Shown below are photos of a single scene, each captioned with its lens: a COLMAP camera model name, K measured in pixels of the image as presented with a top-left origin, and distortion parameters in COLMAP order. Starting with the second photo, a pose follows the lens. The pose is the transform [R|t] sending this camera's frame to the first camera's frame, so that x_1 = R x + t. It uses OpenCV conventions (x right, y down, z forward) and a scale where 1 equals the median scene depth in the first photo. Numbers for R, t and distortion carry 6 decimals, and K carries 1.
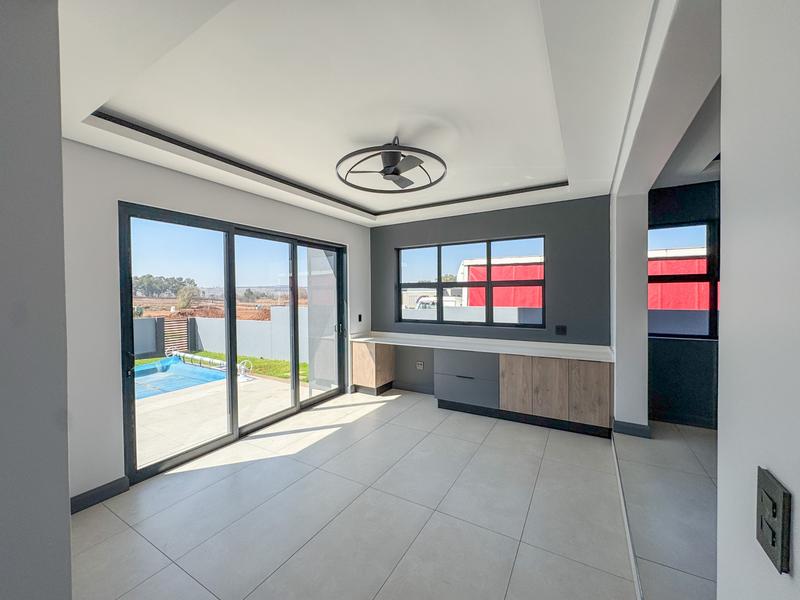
lens RADIAL K [[318.7, 0, 398.7], [0, 318.7, 301.8], [0, 0, 1]] dist [-0.003199, 0.000526]
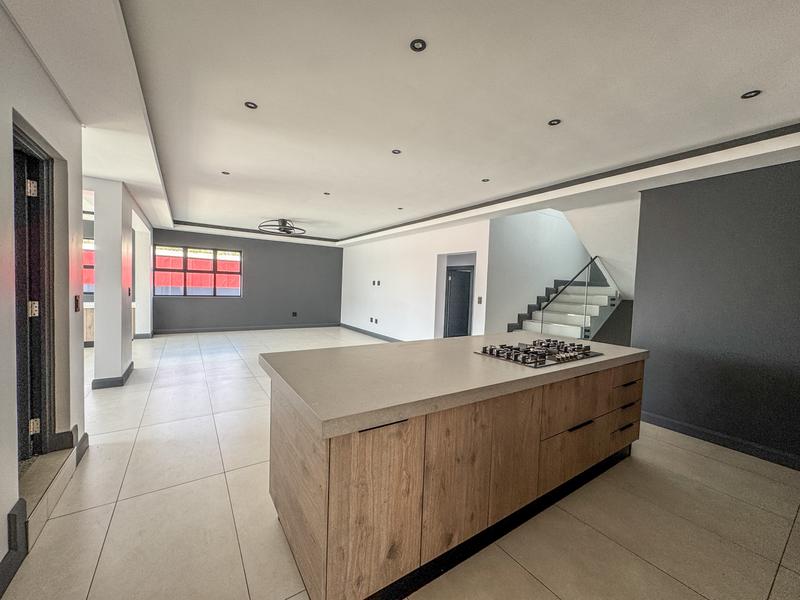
lens RADIAL K [[318.7, 0, 401.4], [0, 318.7, 299.8], [0, 0, 1]] dist [-0.003199, 0.000526]
pose [[0.437965, -0.018864, 0.898794, -0.305463], [-0.018406, 0.999382, 0.029944, 0.026337], [-0.898804, -0.029657, 0.437347, -1.017729]]
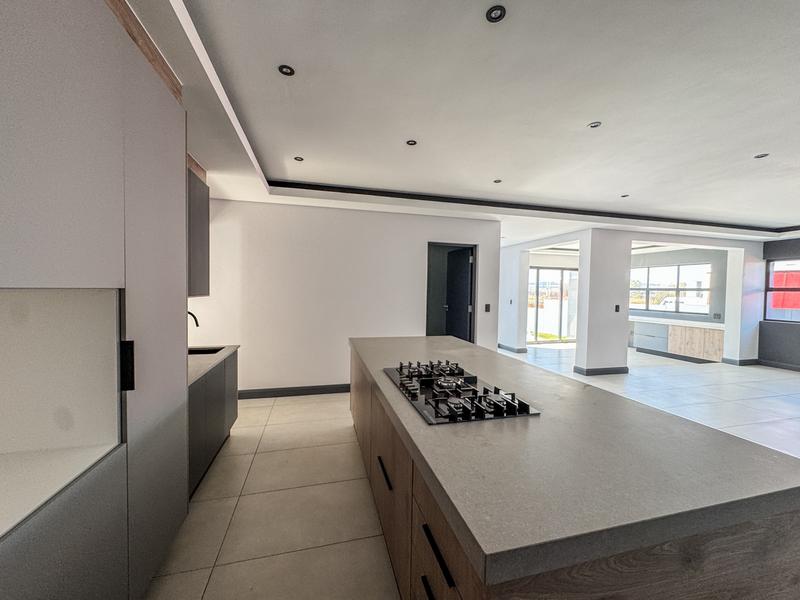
lens RADIAL K [[318.7, 0, 400.3], [0, 318.7, 299.6], [0, 0, 1]] dist [-0.003199, 0.000526]
pose [[0.712218, 0.043437, -0.700613, 0.399719], [-0.040982, 0.998954, 0.020274, 0.025957], [0.700761, 0.014273, 0.713254, -1.269844]]
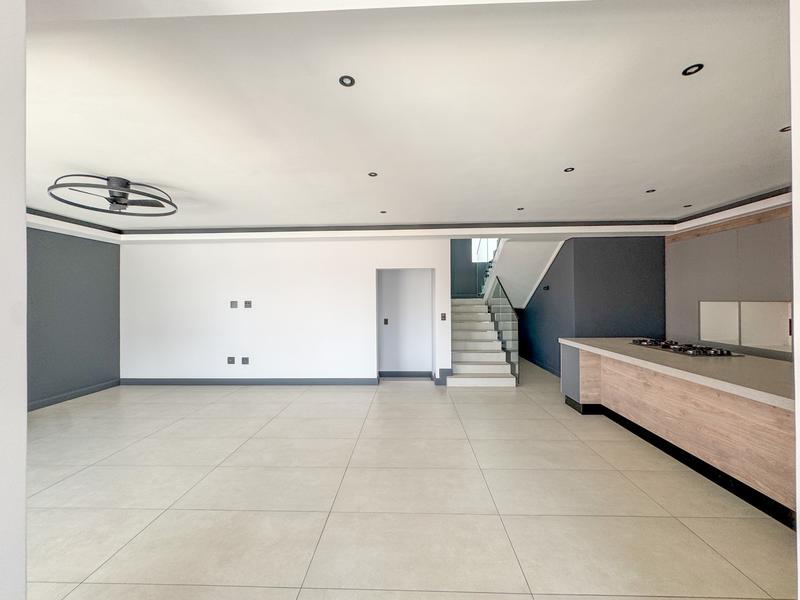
lens RADIAL K [[318.7, 0, 398.7], [0, 318.7, 298.4], [0, 0, 1]] dist [-0.003199, 0.000526]
pose [[-0.472051, 0.018029, 0.881387, -0.122750], [0.030570, 0.999524, -0.004073, -0.008400], [-0.881041, 0.025021, -0.472377, -0.139312]]
